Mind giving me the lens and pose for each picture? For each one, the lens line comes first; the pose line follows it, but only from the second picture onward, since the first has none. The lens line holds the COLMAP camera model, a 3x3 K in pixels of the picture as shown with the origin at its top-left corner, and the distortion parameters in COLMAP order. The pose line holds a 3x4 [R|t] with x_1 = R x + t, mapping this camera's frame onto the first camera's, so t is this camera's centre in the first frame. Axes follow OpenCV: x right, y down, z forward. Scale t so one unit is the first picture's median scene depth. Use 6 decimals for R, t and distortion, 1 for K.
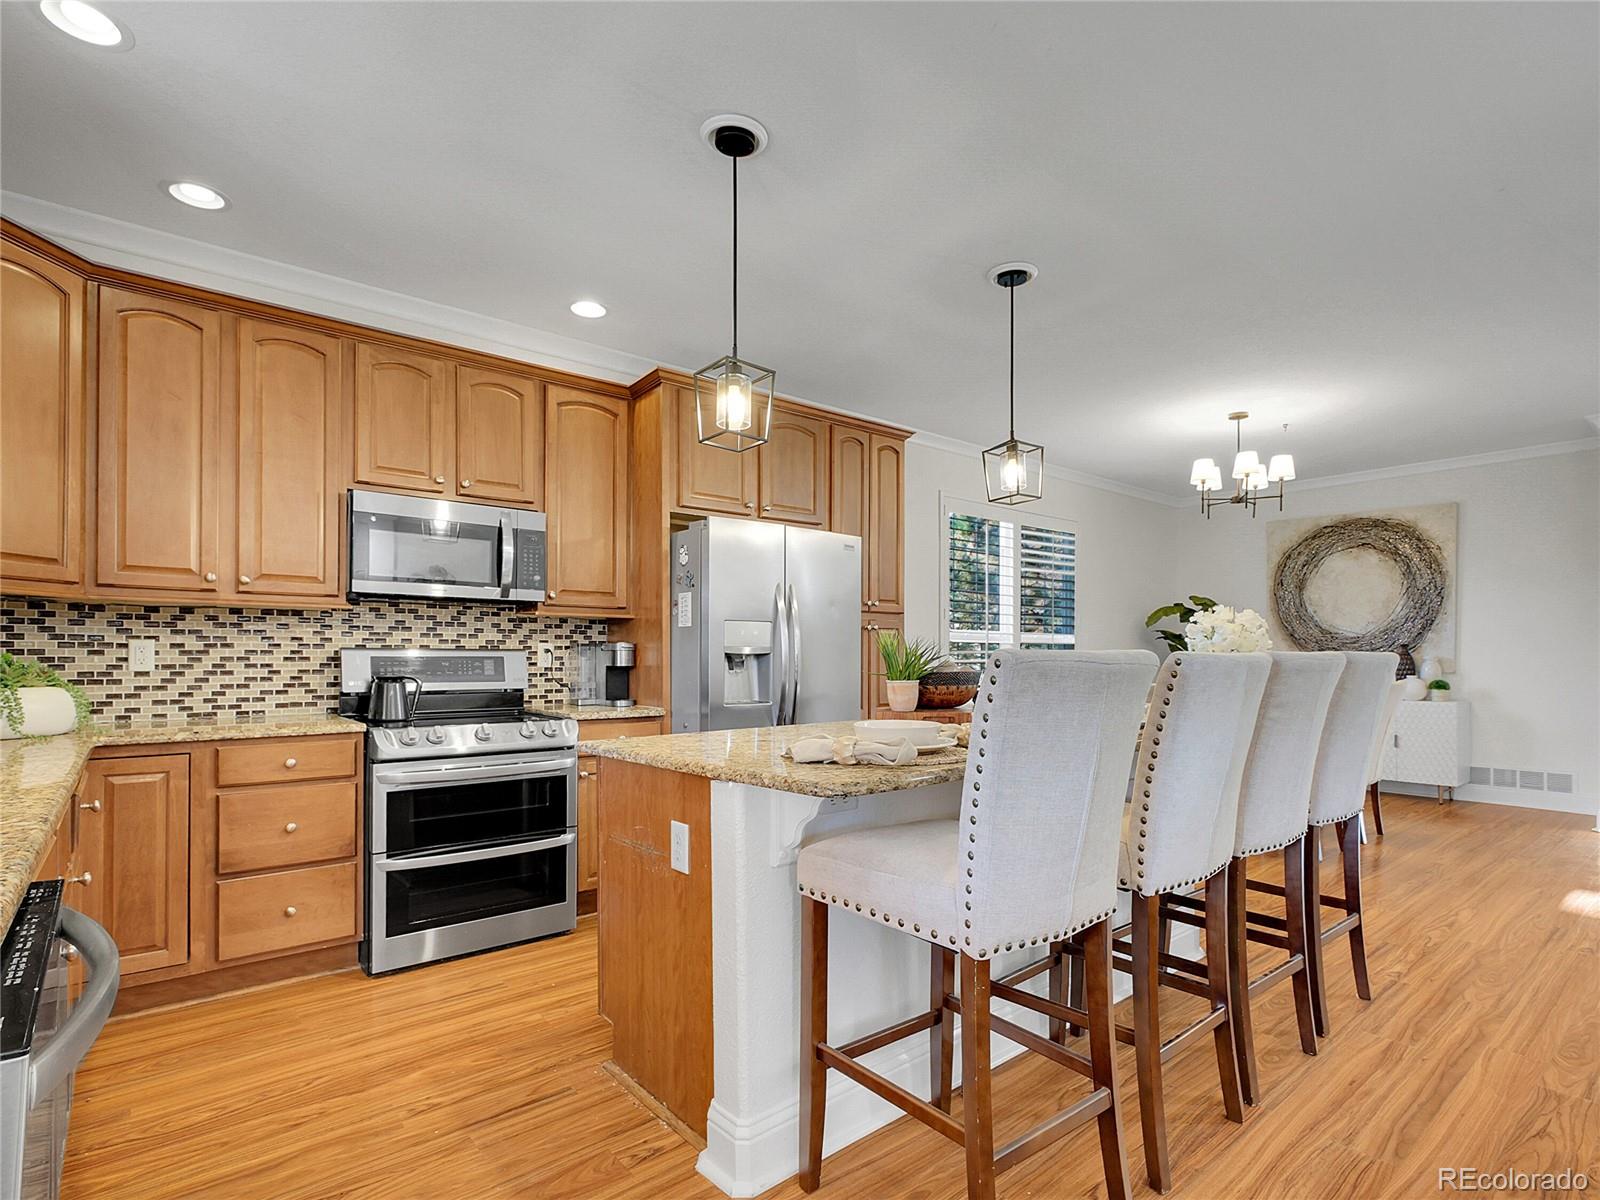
lens RADIAL K [[787.9, 0, 802.2], [0, 787.9, 653.1], [0, 0, 1]] dist [-0.003998, -0.001119]
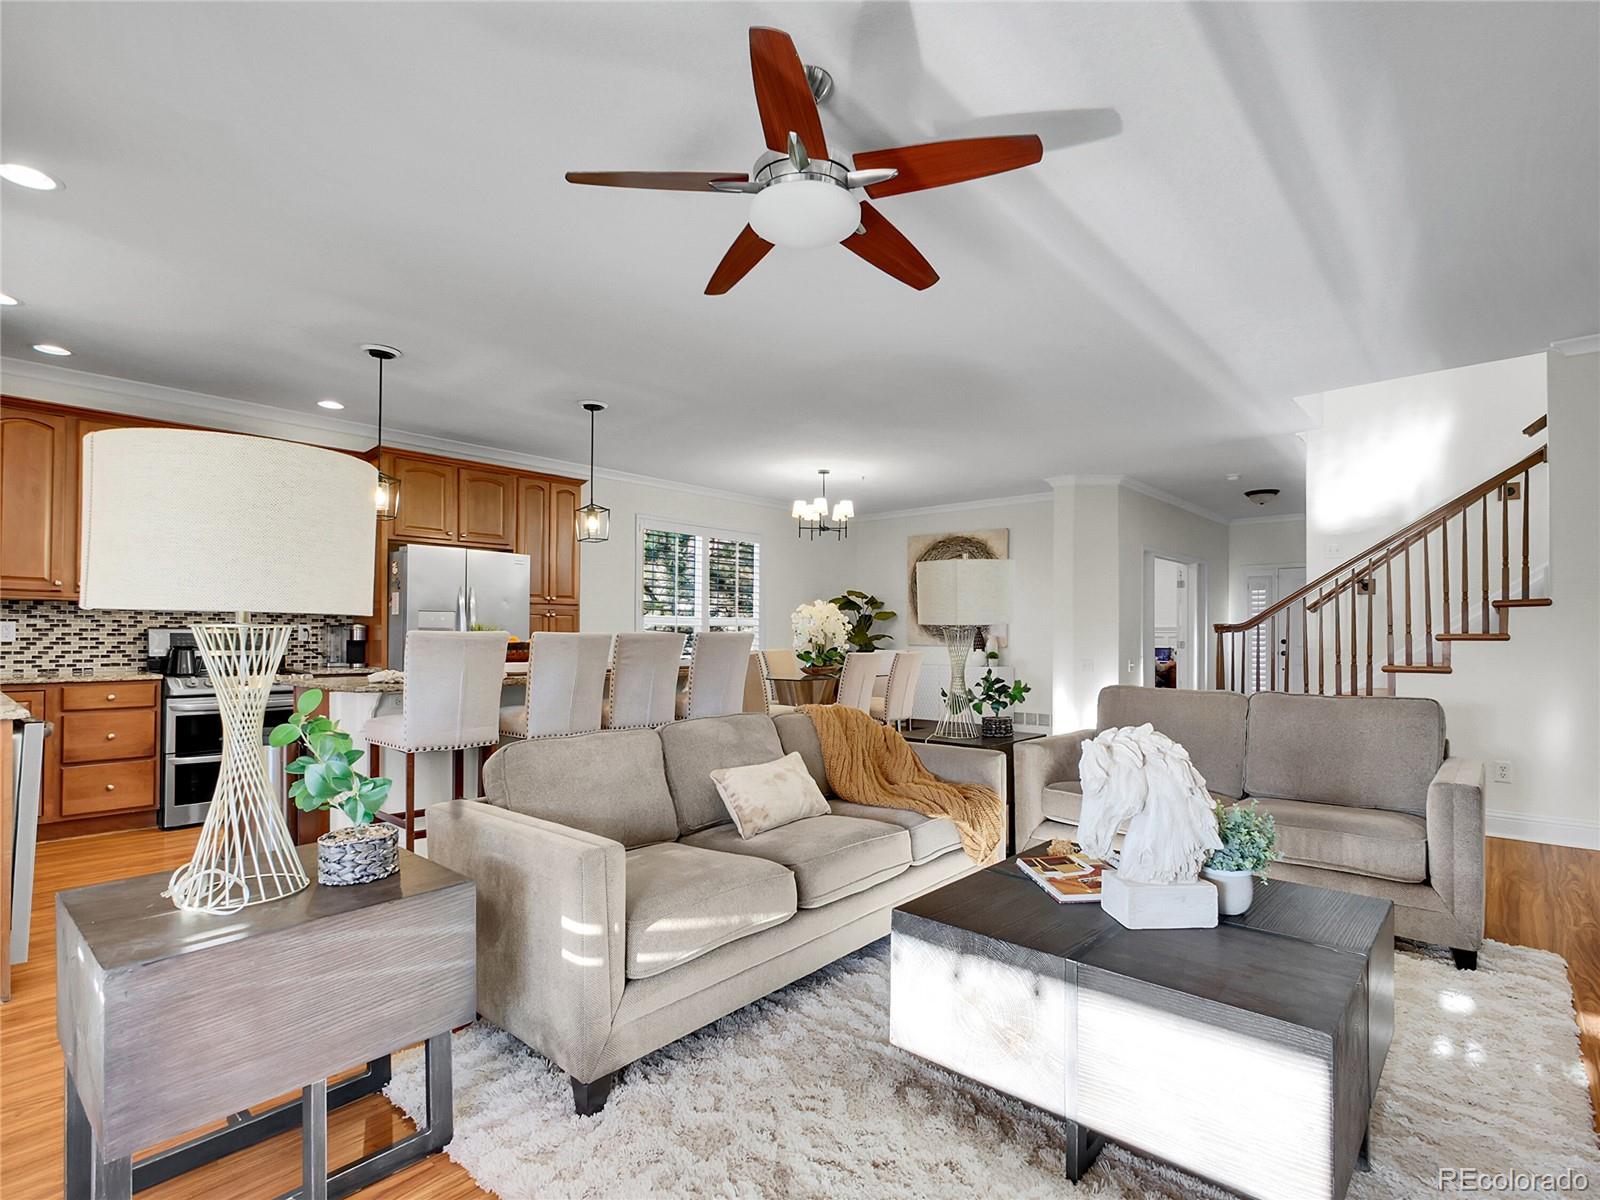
lens RADIAL K [[800.0, 0, 794.9], [0, 800.0, 623.9], [0, 0, 1]] dist [-0.001169, -0.001127]
pose [[0.991395, 0.004998, 0.130806, 0.477494], [-0.003603, 0.999934, -0.010900, -0.001119], [-0.130852, 0.010335, 0.991348, -0.736865]]
